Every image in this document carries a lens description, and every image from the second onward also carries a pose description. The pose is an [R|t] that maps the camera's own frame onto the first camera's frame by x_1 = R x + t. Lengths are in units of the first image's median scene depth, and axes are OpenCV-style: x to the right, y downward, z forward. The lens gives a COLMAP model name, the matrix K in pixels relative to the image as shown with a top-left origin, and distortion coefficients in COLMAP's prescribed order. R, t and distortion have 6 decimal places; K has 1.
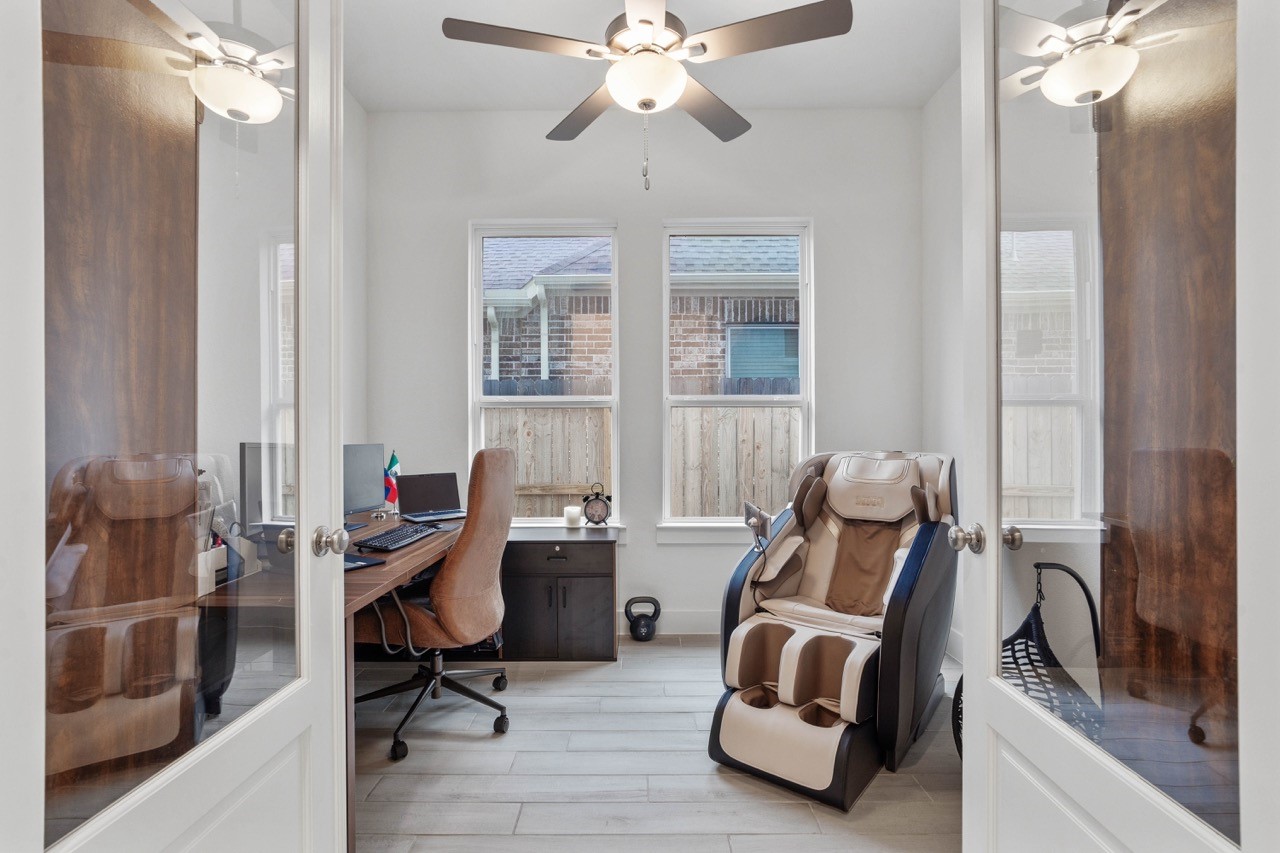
lens RADIAL K [[609.9, 0, 642.1], [0, 609.9, 422.7], [0, 0, 1]] dist [-0.001135, 0.000664]
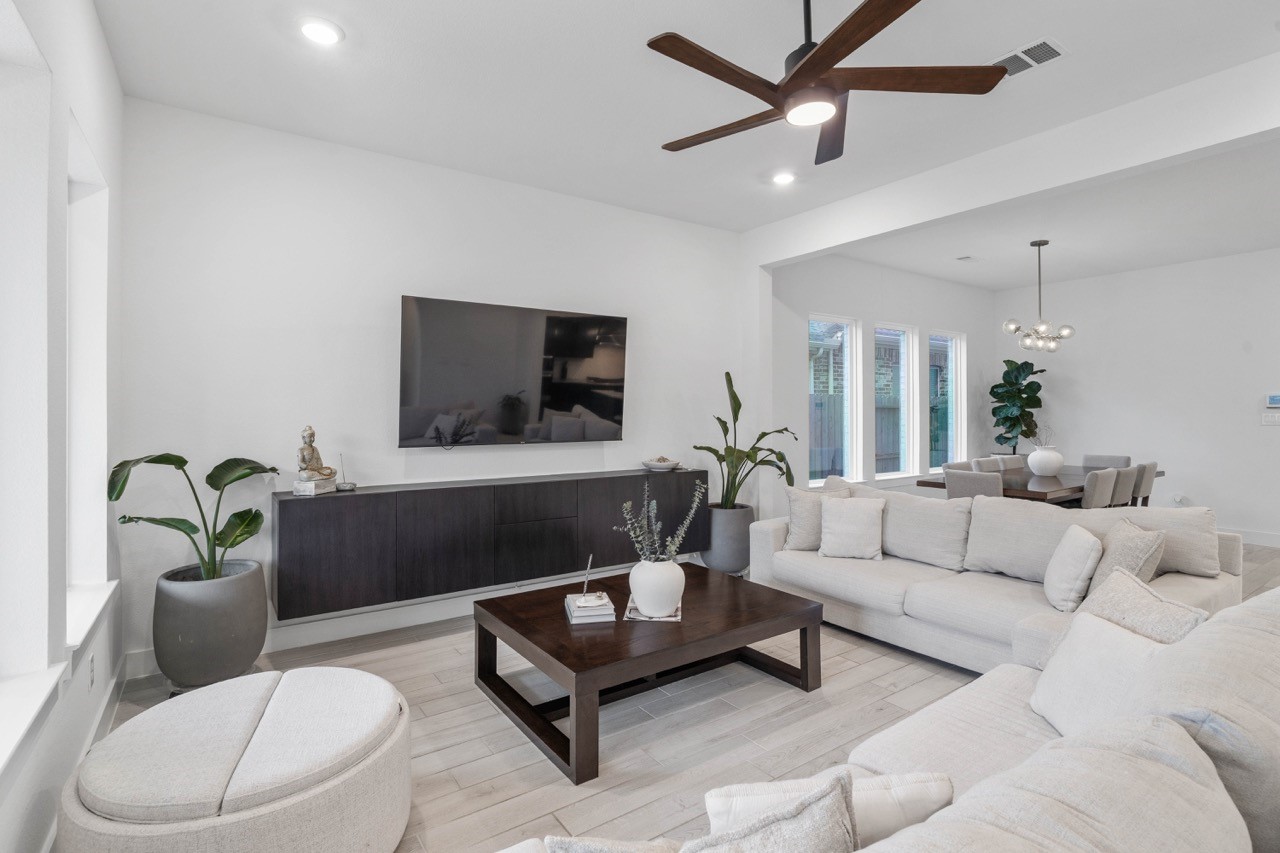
lens RADIAL K [[609.9, 0, 638.0], [0, 609.9, 414.4], [0, 0, 1]] dist [-0.001135, 0.000664]
pose [[0.811941, -0.000718, 0.583740, -1.550250], [0.003747, 0.999985, -0.003982, -0.004586], [-0.583728, 0.005421, 0.811931, -0.039512]]
